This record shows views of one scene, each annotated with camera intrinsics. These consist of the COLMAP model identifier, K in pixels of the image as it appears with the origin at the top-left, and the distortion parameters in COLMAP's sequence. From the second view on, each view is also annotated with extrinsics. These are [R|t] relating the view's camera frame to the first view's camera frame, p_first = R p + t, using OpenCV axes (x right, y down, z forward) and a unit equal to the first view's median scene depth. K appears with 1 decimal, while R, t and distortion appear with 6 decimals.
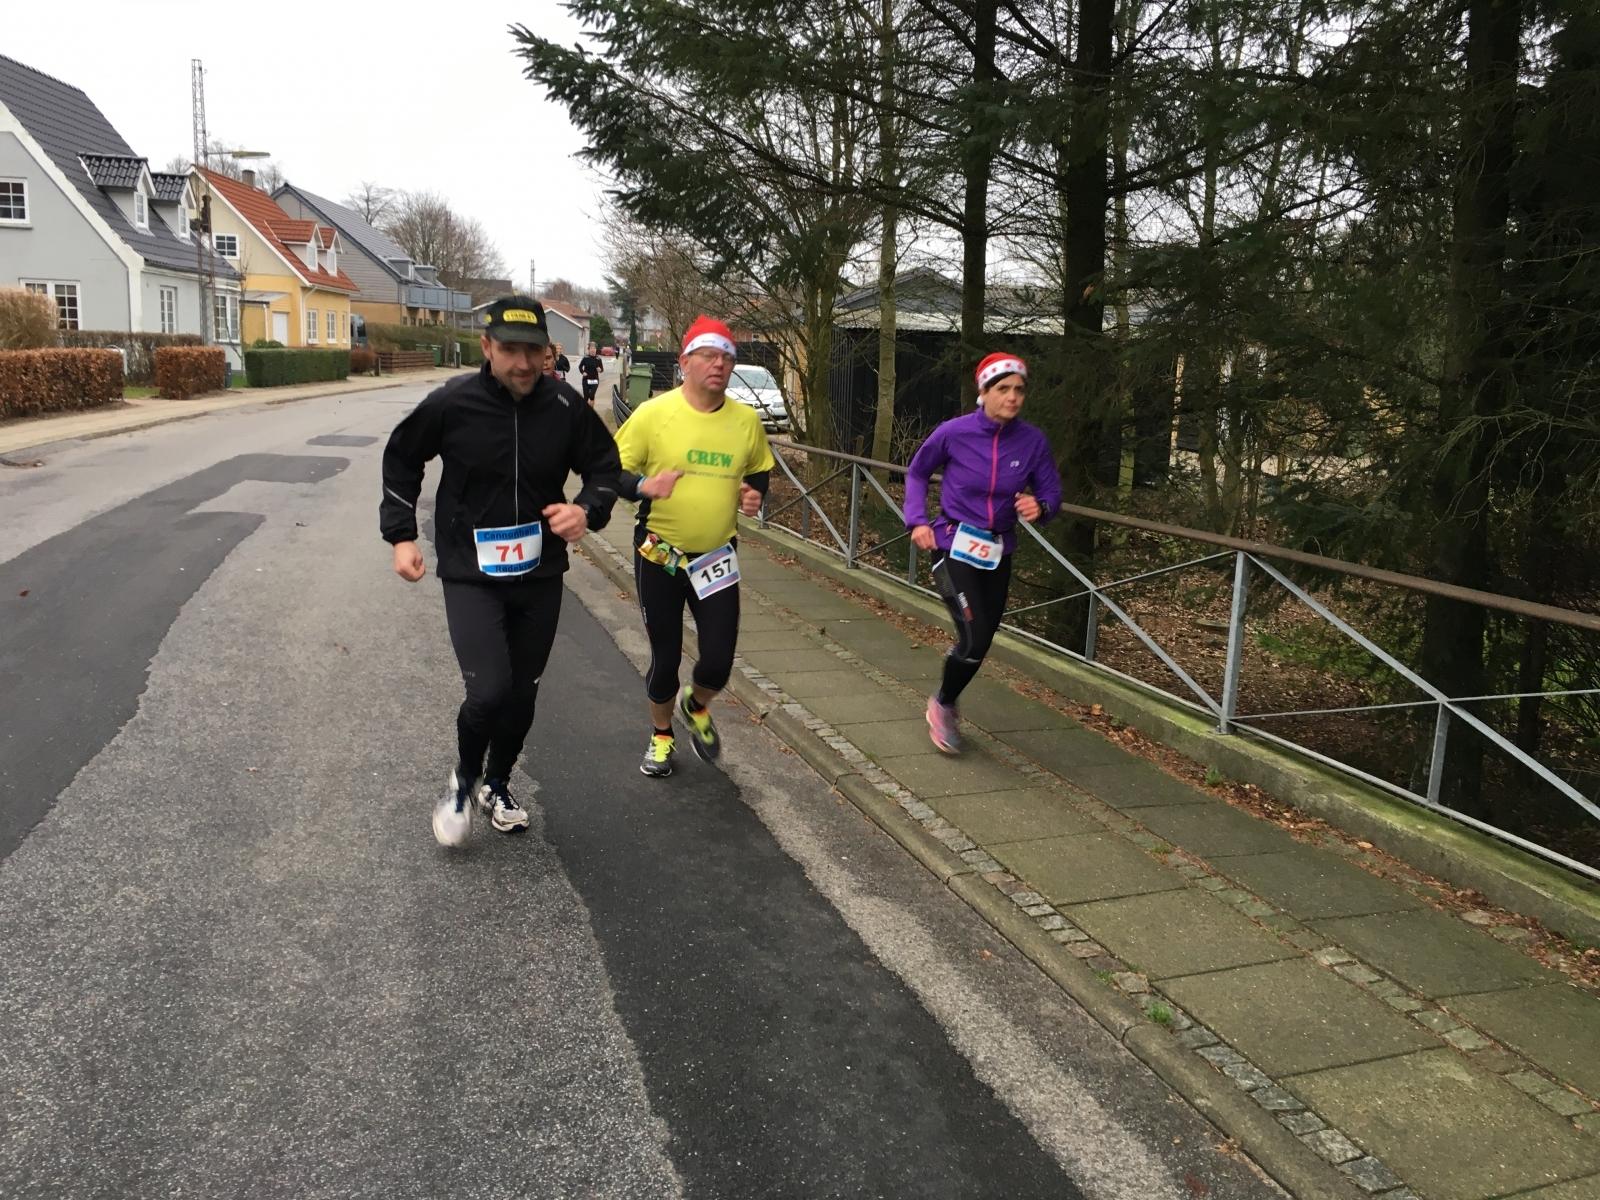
lens RADIAL K [[1342.0, 0, 808.3], [0, 1342.0, 602.6], [0, 0, 1]] dist [0.082088, -0.099824]
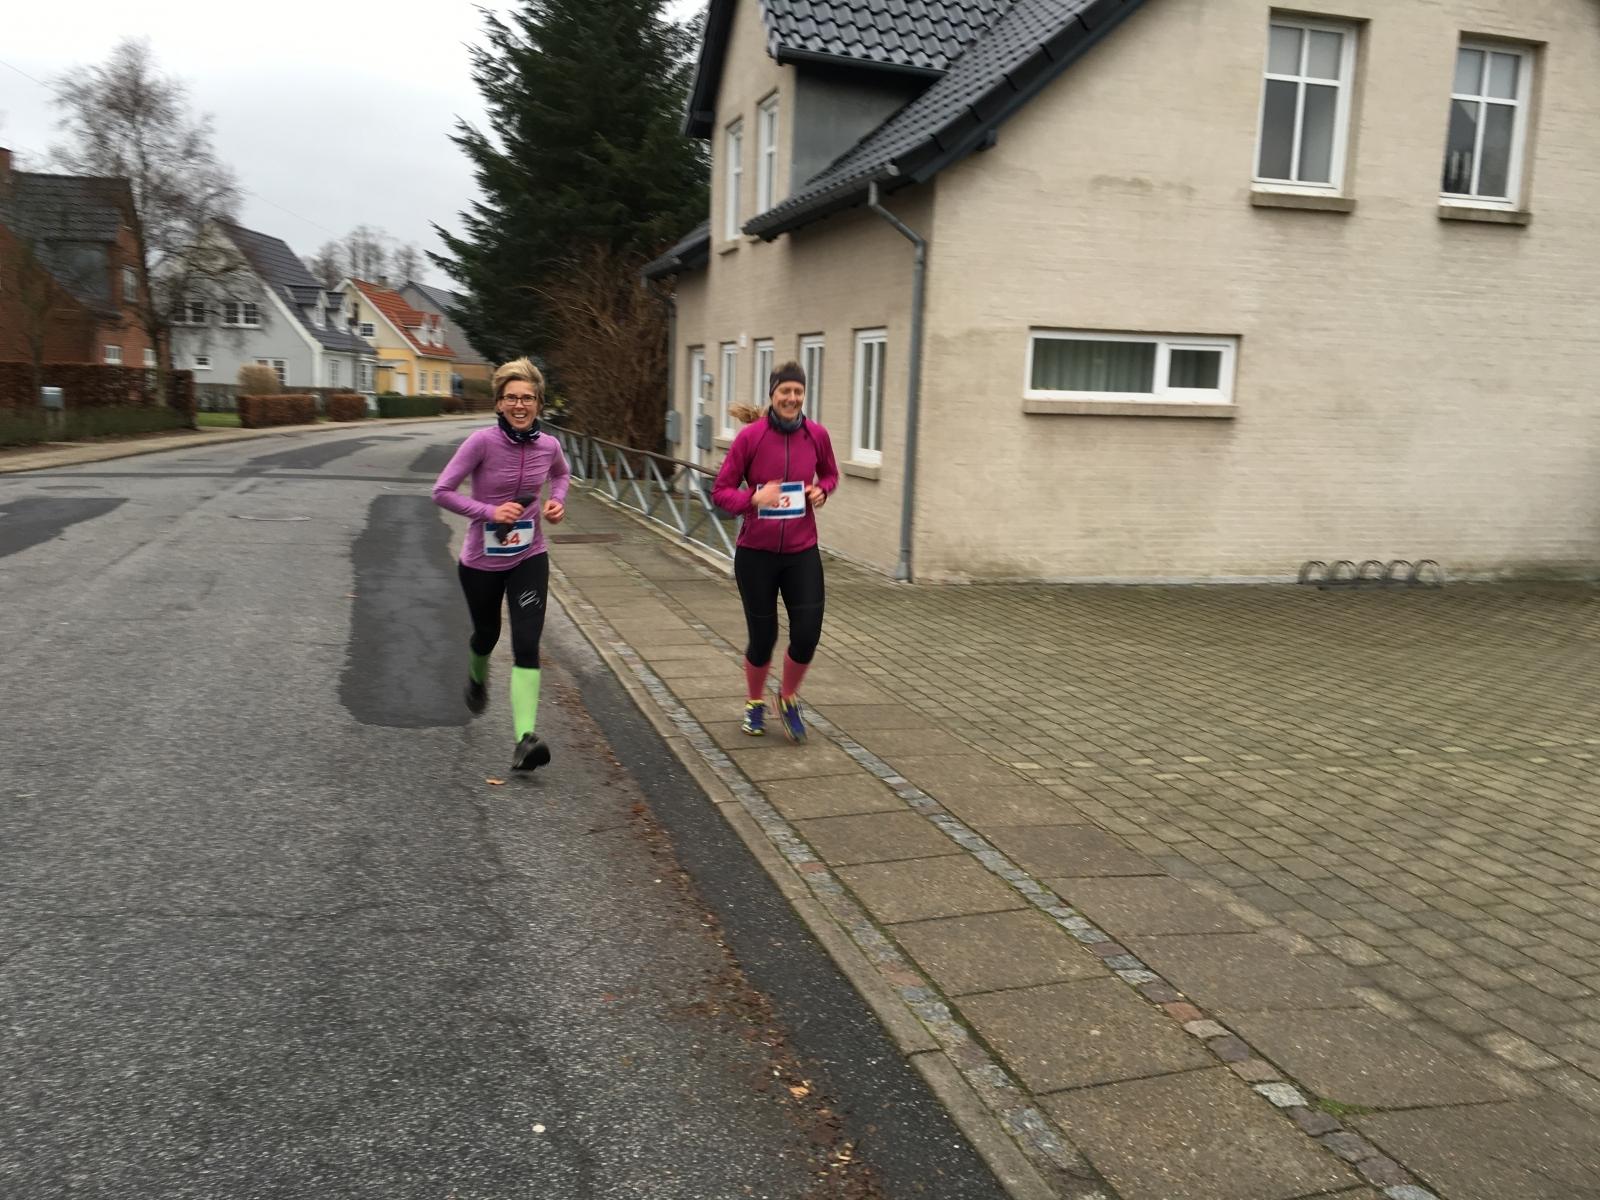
lens RADIAL K [[1342.0, 0, 805.3], [0, 1342.0, 610.2], [0, 0, 1]] dist [0.082088, -0.099824]
pose [[0.996095, 0.005042, -0.088139, 1.144789], [-0.007647, 0.999543, -0.029239, 0.536626], [0.087951, 0.029799, 0.995679, -2.680513]]
